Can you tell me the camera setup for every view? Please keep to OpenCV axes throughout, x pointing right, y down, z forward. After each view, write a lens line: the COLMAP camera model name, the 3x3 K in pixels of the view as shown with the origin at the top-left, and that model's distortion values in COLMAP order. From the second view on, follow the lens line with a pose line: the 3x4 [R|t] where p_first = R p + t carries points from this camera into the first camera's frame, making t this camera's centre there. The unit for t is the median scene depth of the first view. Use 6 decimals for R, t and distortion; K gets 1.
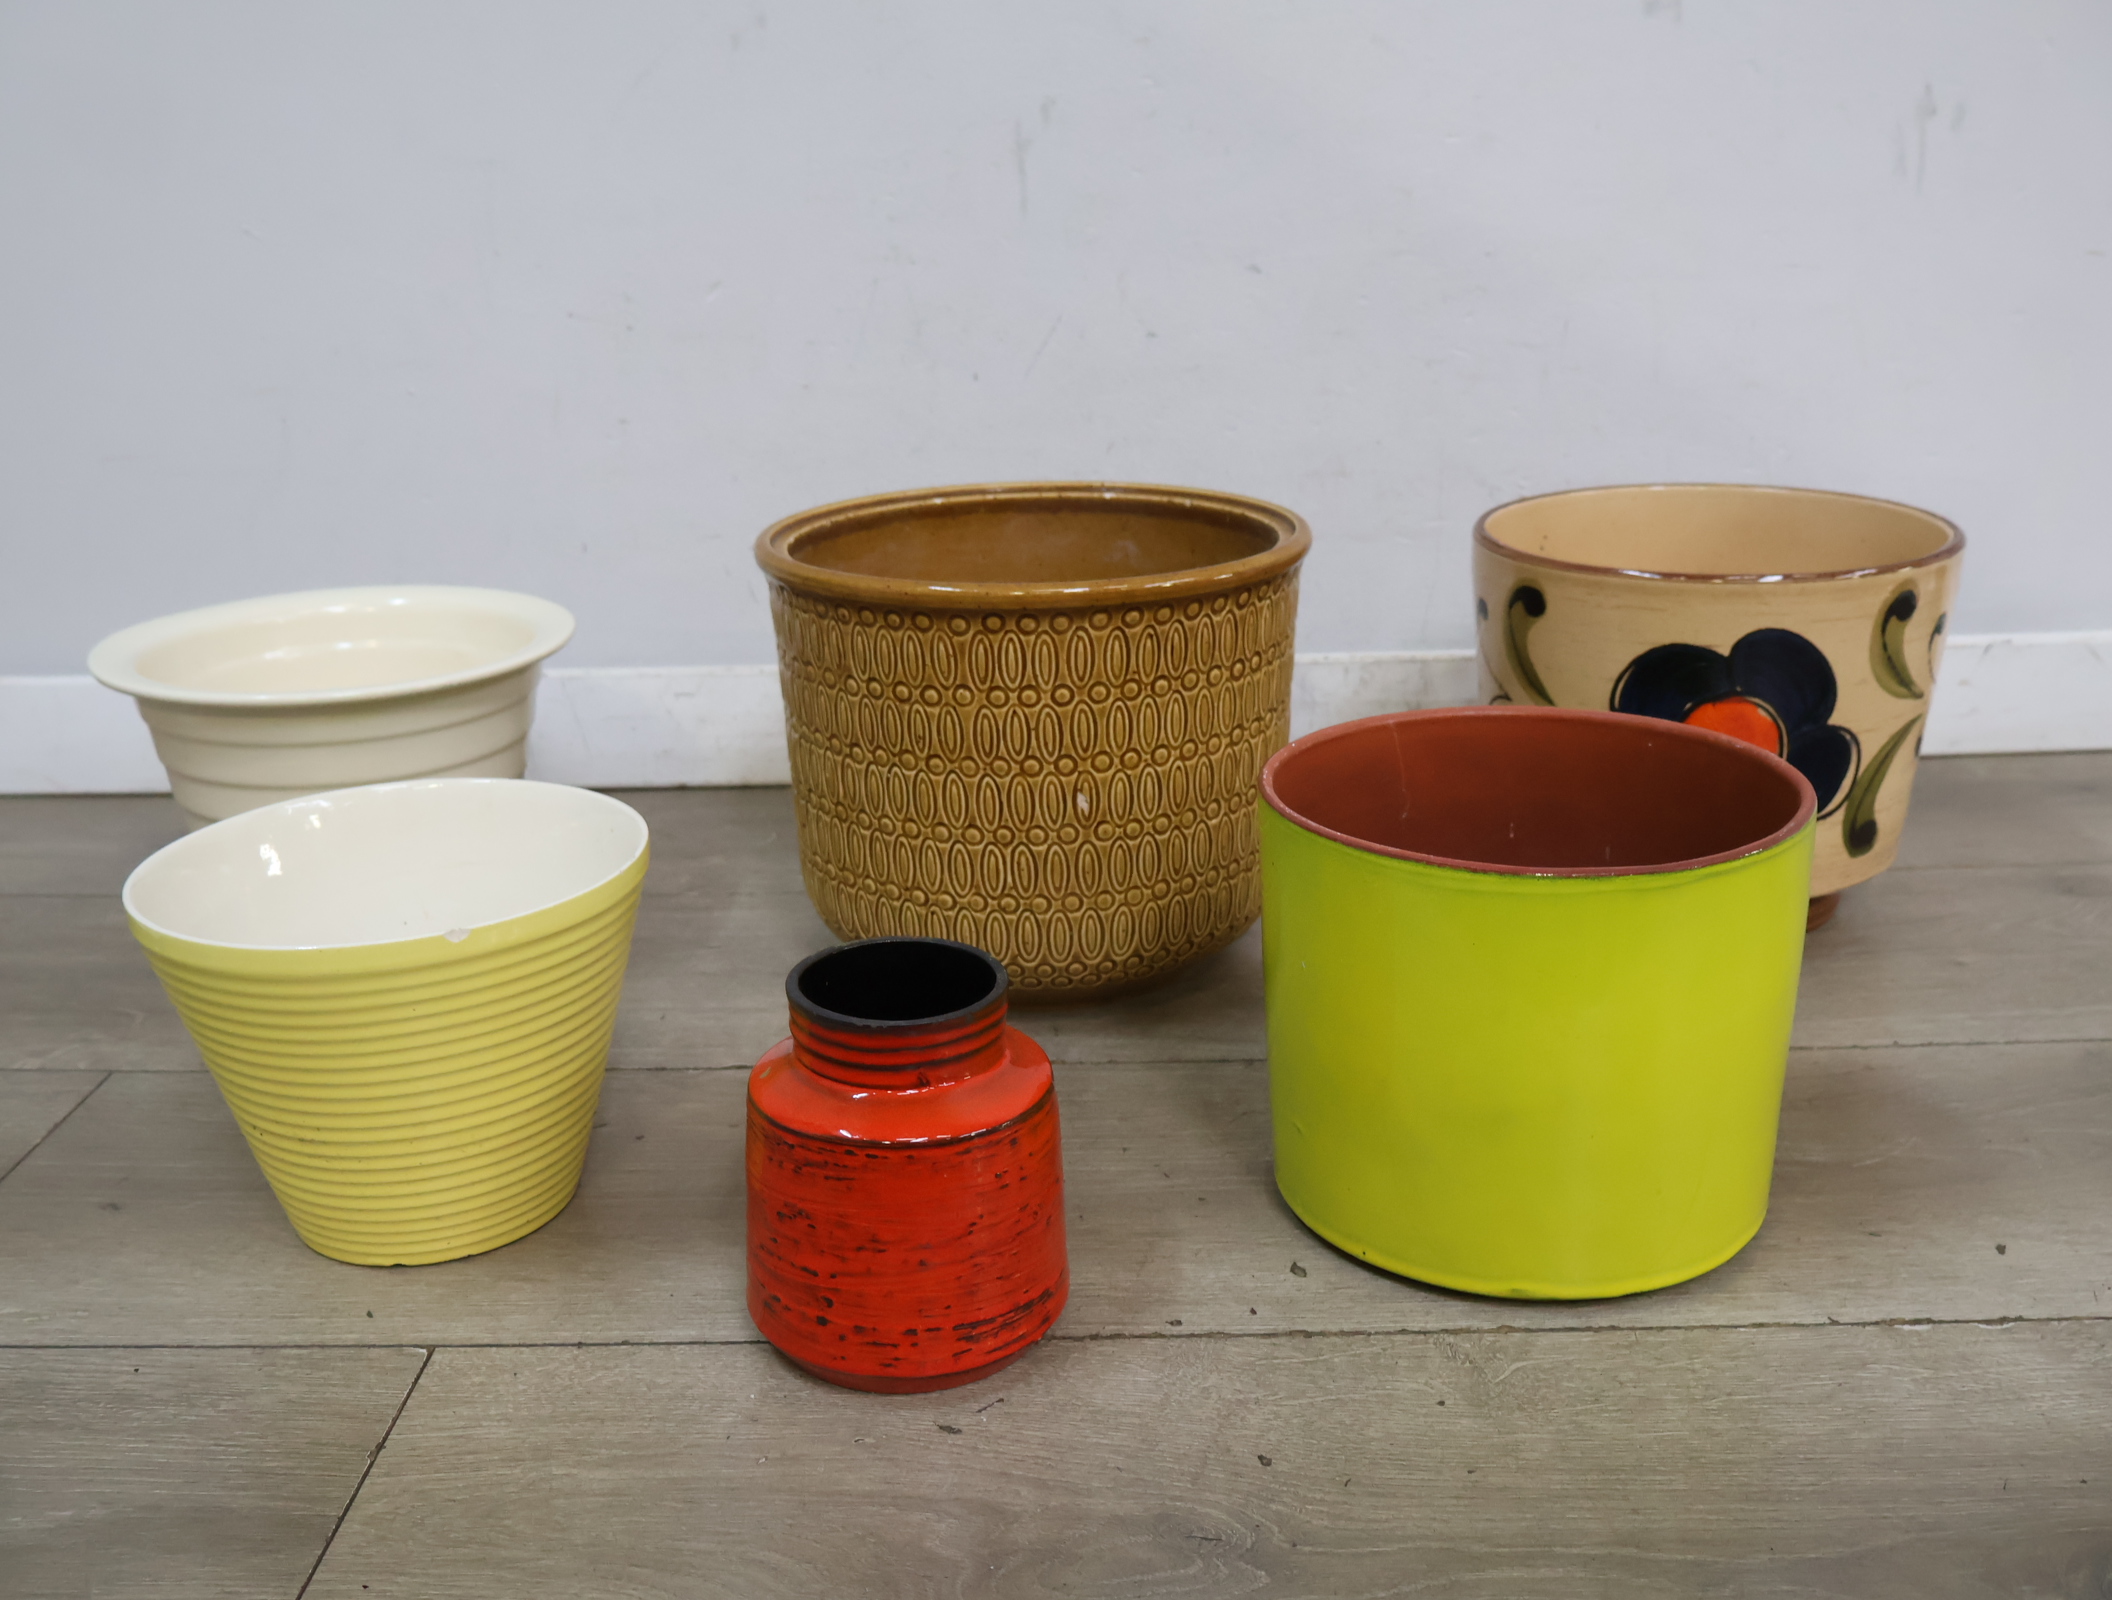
lens RADIAL K [[2015.5, 0, 1040.2], [0, 2015.5, 771.2], [0, 0, 1]] dist [0.004901, 0.000000]
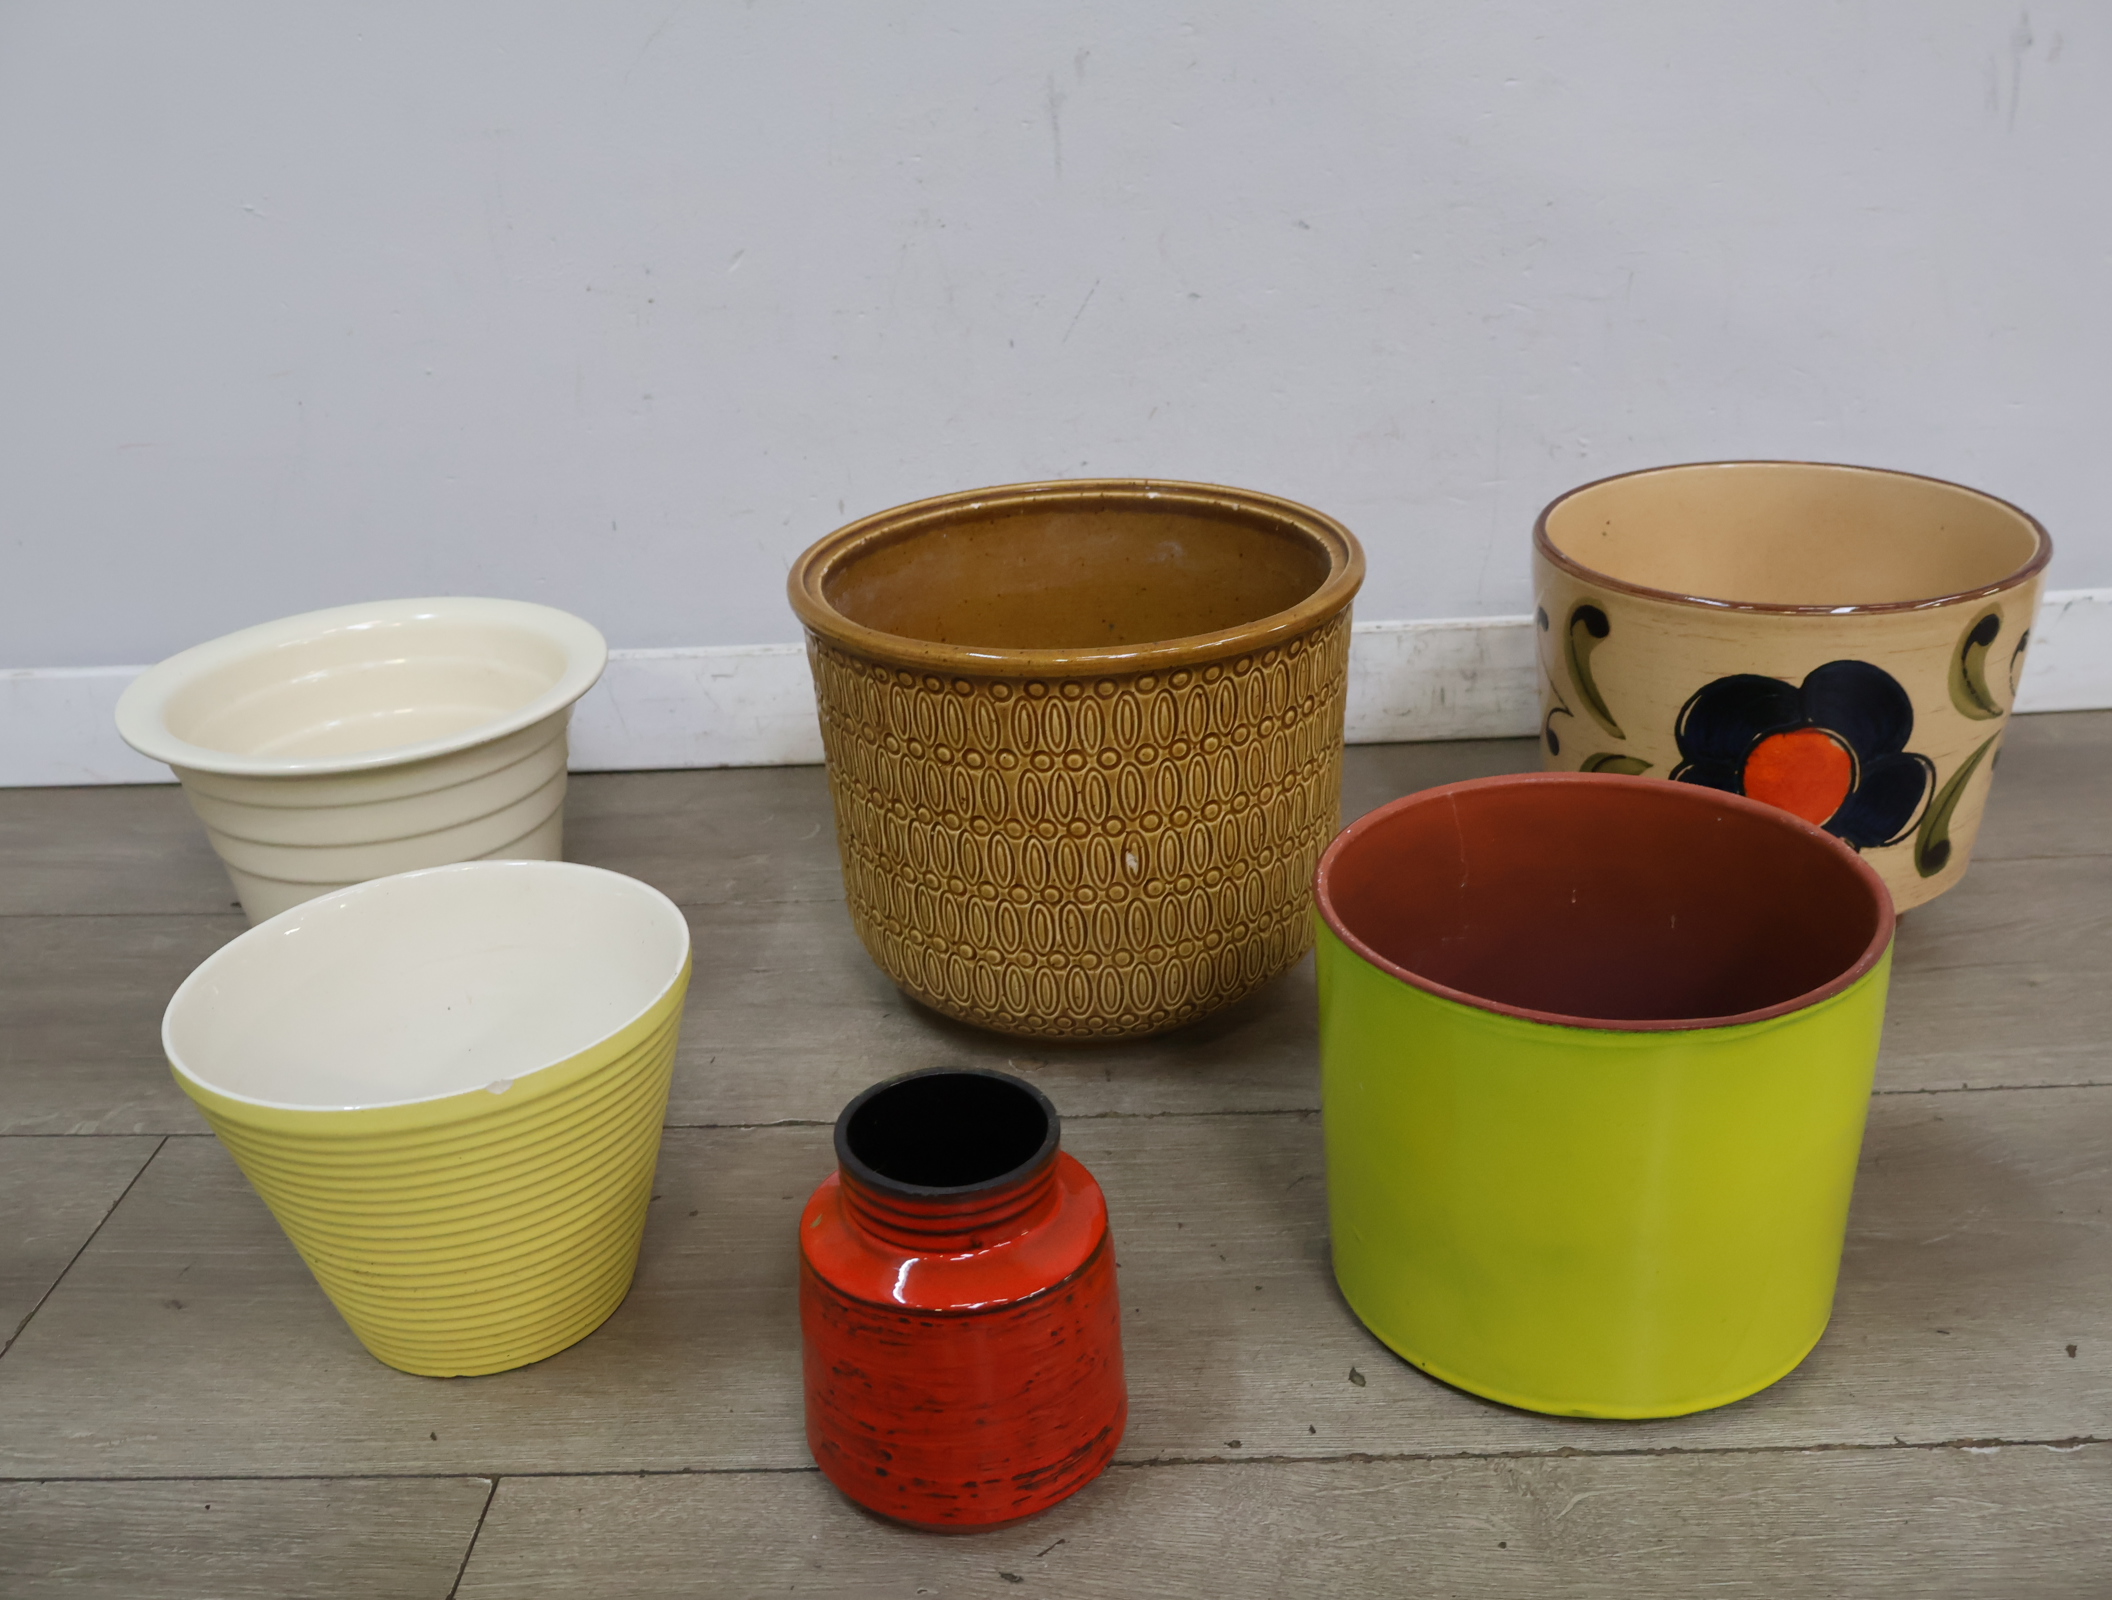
lens RADIAL K [[2015.5, 0, 1044.3], [0, 2015.5, 790.6], [0, 0, 1]] dist [0.004901, 0.000000]
pose [[0.999571, -0.019327, -0.021997, 0.000958], [0.021627, 0.993732, 0.109674, -0.130597], [0.019740, -0.110103, 0.993724, 0.033456]]
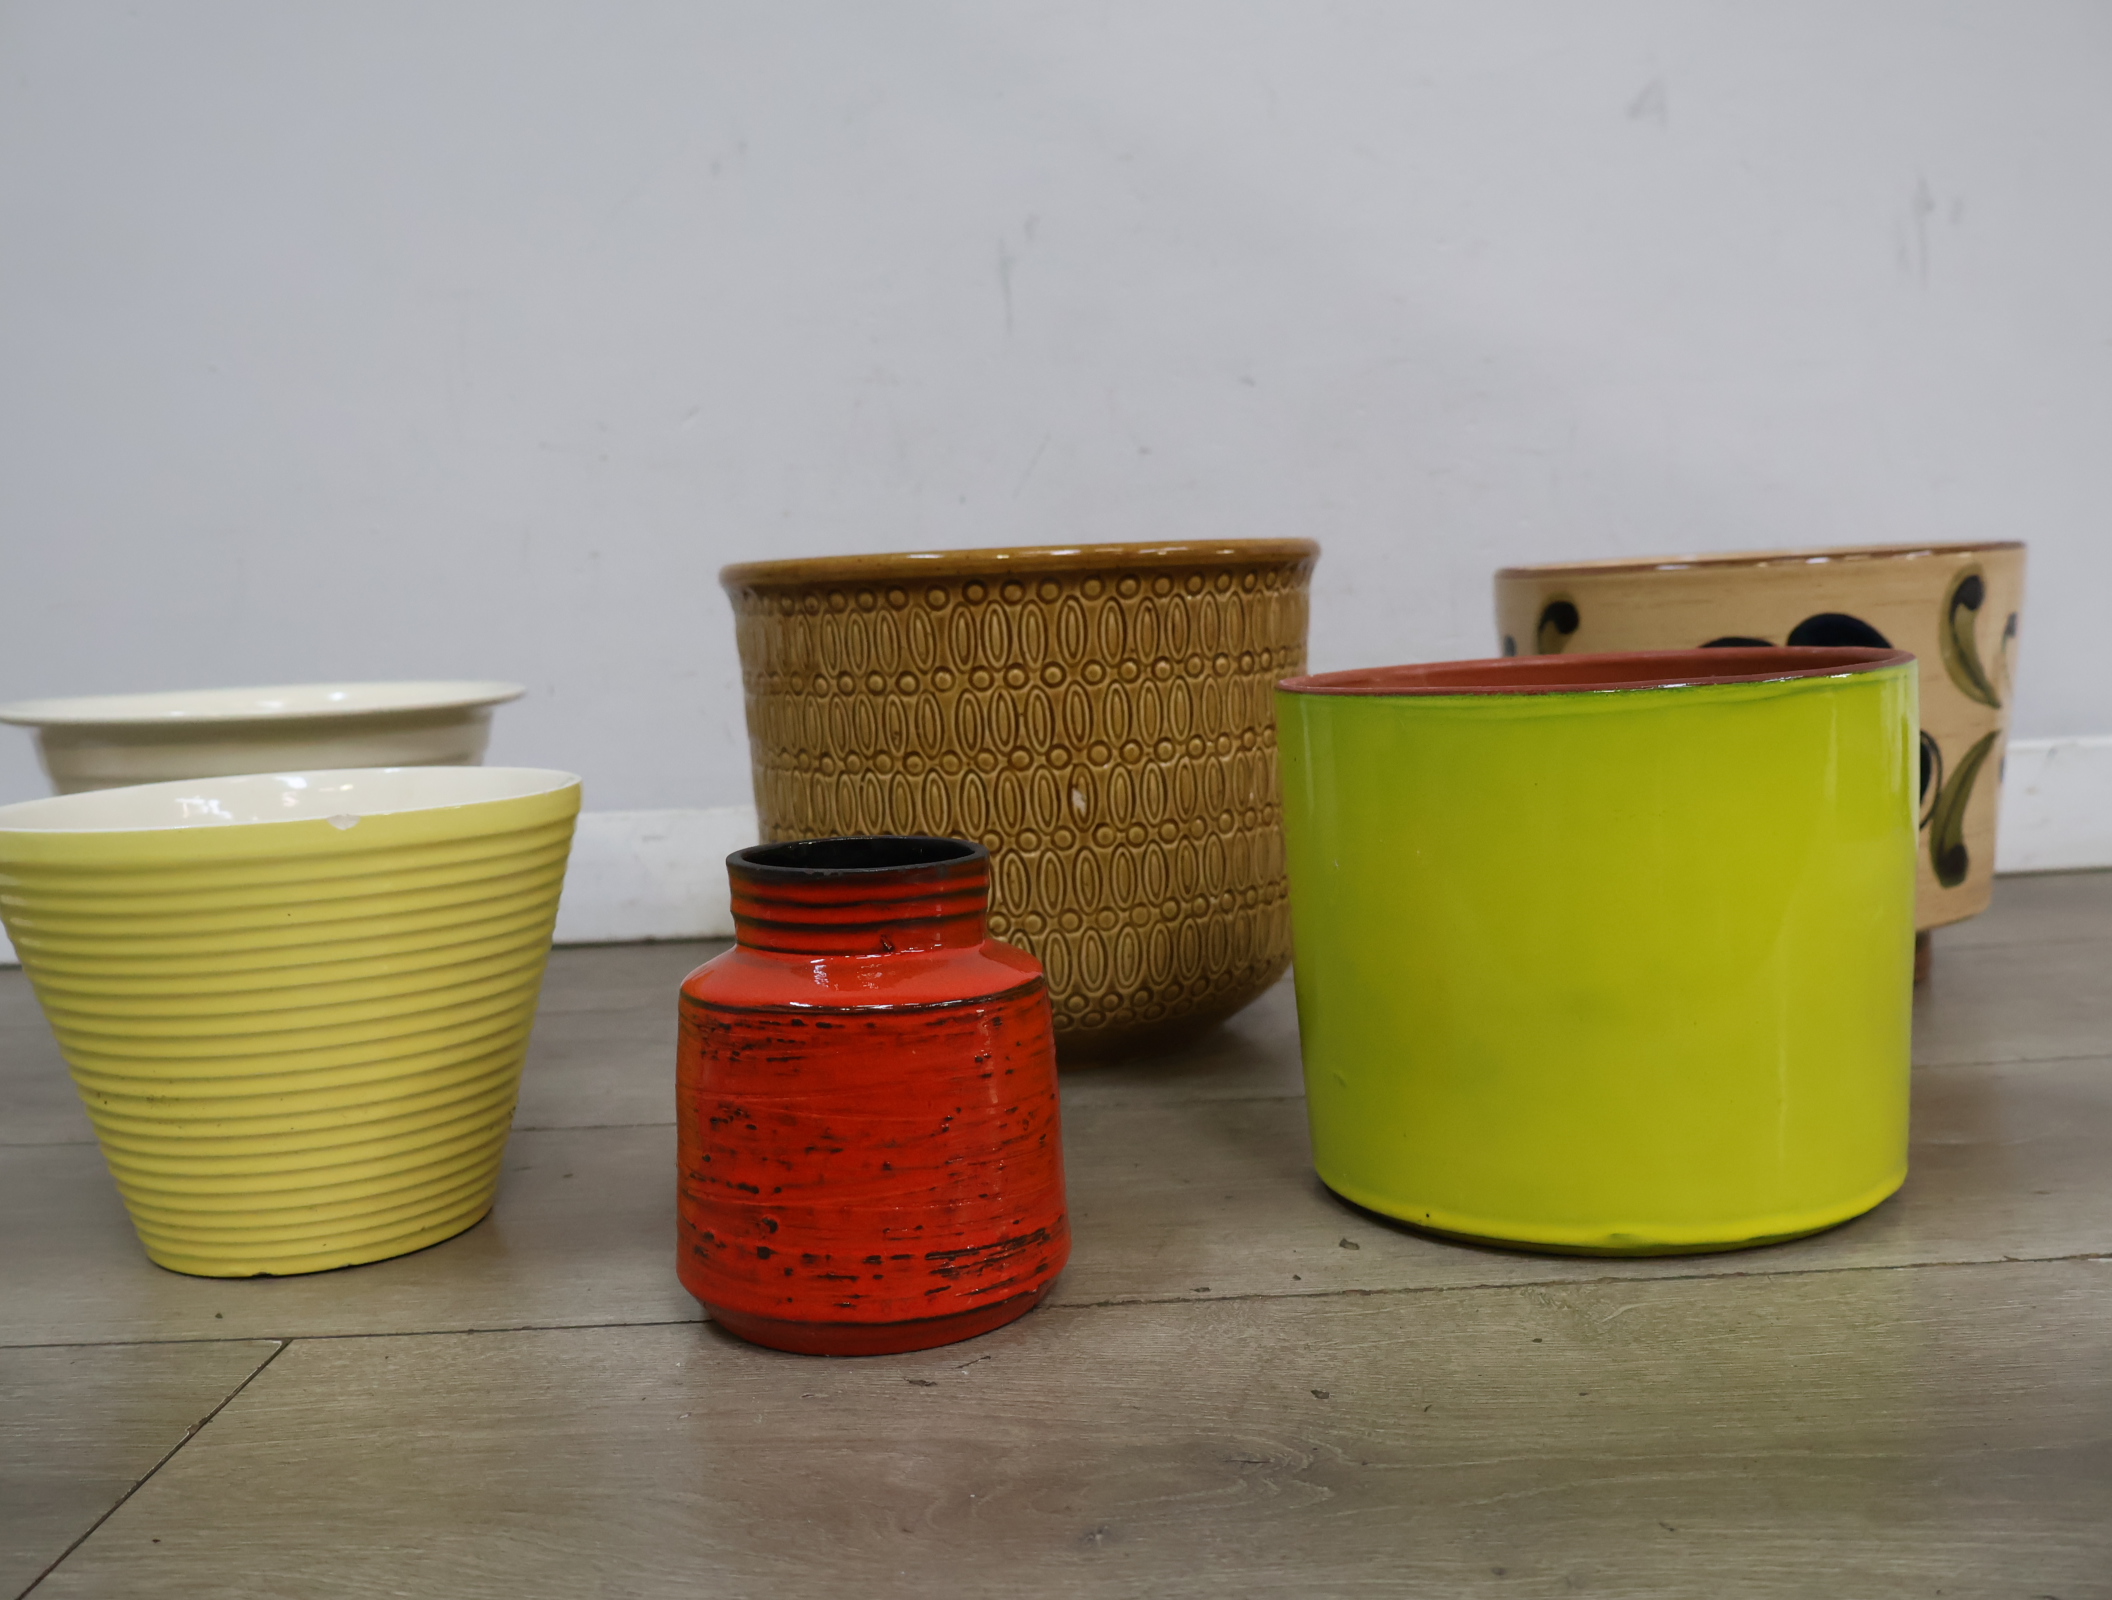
lens RADIAL K [[2015.5, 0, 1041.5], [0, 2015.5, 760.4], [0, 0, 1]] dist [0.004901, 0.000000]
pose [[0.999783, -0.020783, -0.001204, 0.006203], [0.020049, 0.976807, -0.213182, 0.193519], [0.005606, 0.213112, 0.977012, 0.128499]]
